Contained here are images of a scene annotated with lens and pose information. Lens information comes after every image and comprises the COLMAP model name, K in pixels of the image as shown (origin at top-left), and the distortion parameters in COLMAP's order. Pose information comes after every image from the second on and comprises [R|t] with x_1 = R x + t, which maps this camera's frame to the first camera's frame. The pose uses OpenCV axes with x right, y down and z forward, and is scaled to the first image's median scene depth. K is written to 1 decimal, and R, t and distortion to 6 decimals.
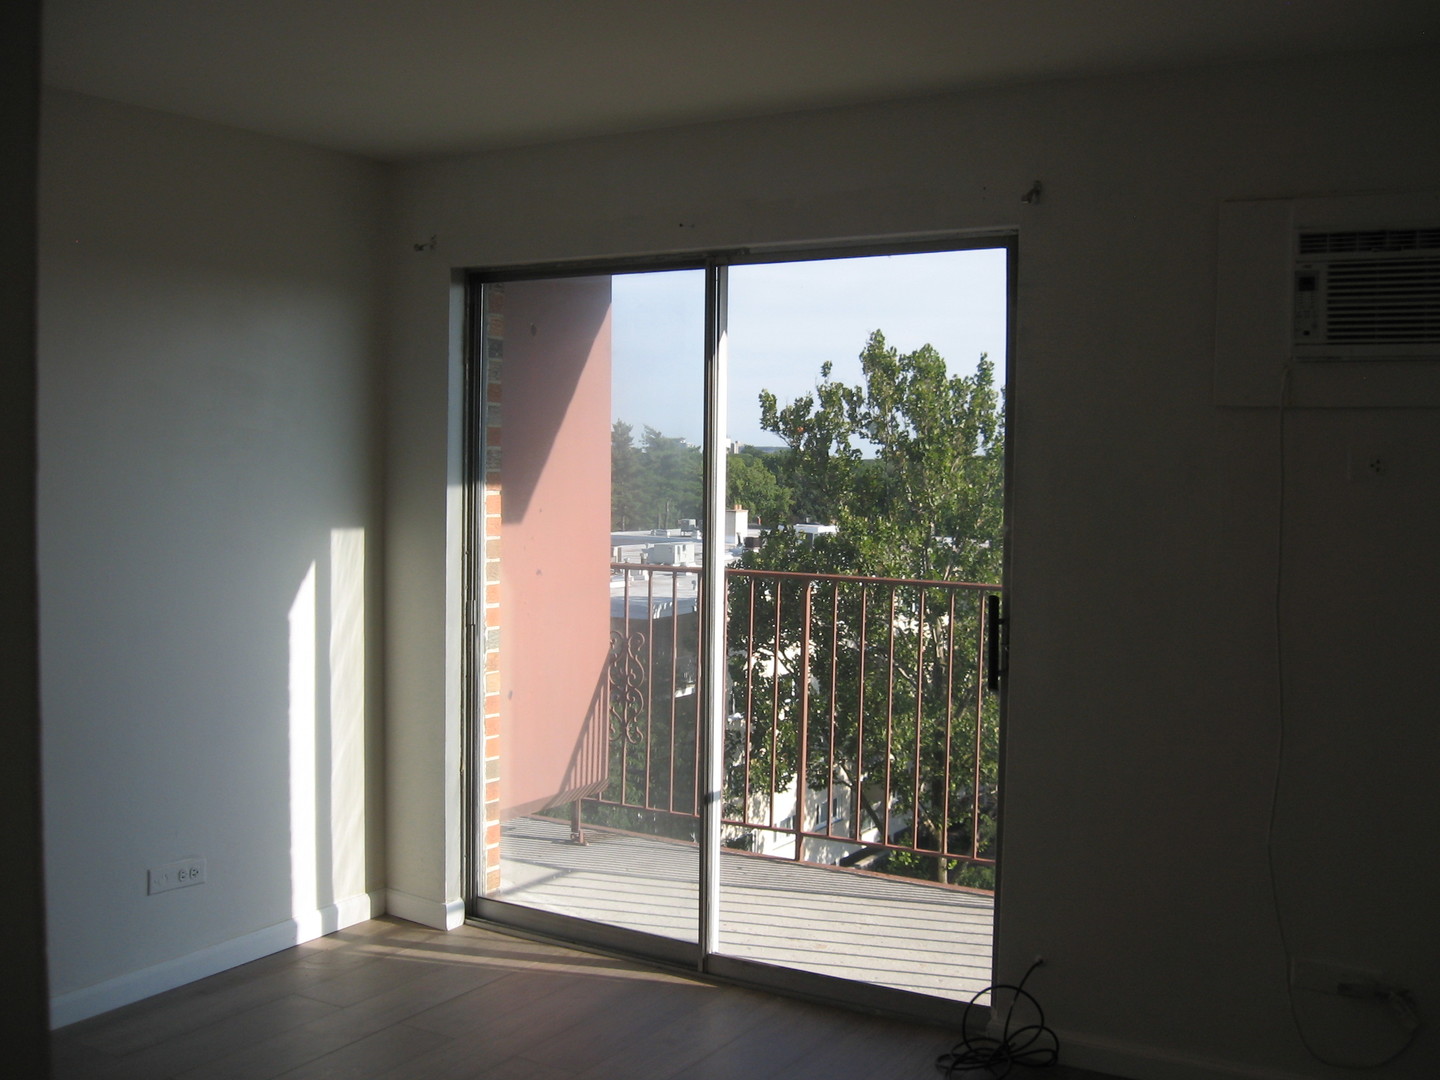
lens RADIAL K [[1521.7, 0, 720.6], [0, 1521.7, 539.6], [0, 0, 1]] dist [-0.113061, 0.000000]
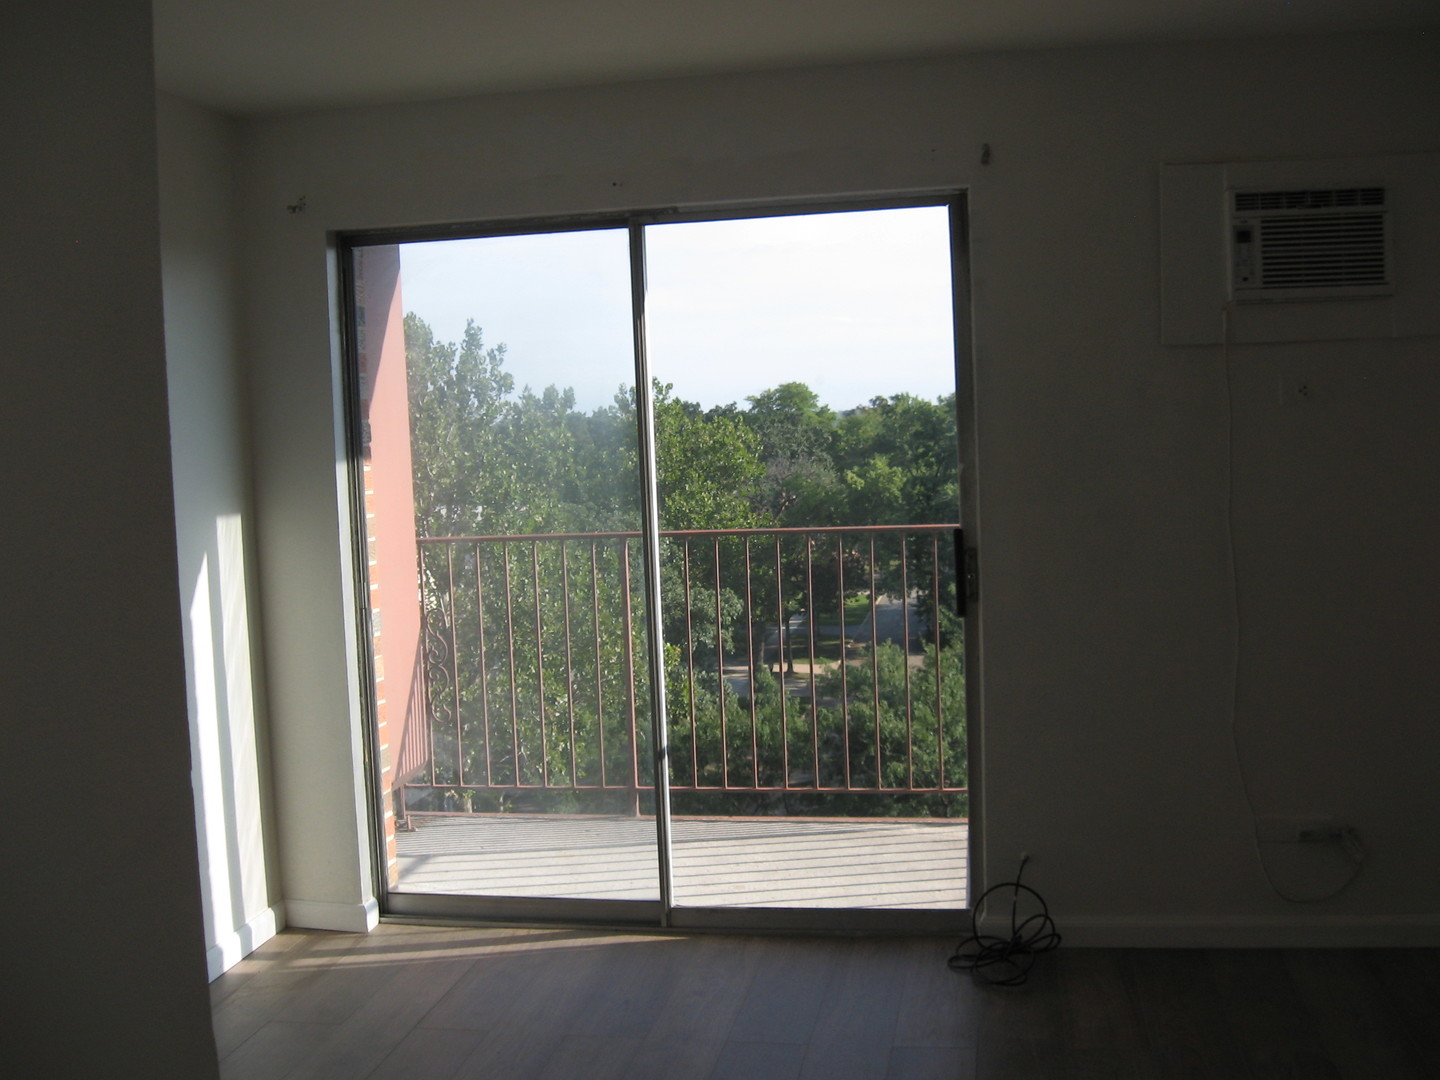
lens RADIAL K [[1521.7, 0, 754.5], [0, 1521.7, 527.7], [0, 0, 1]] dist [-0.113061, 0.000000]
pose [[0.930447, -0.074616, 0.358749, -0.284791], [0.069285, 0.997212, 0.027713, -0.003107], [-0.359816, -0.000929, 0.933023, 0.035179]]
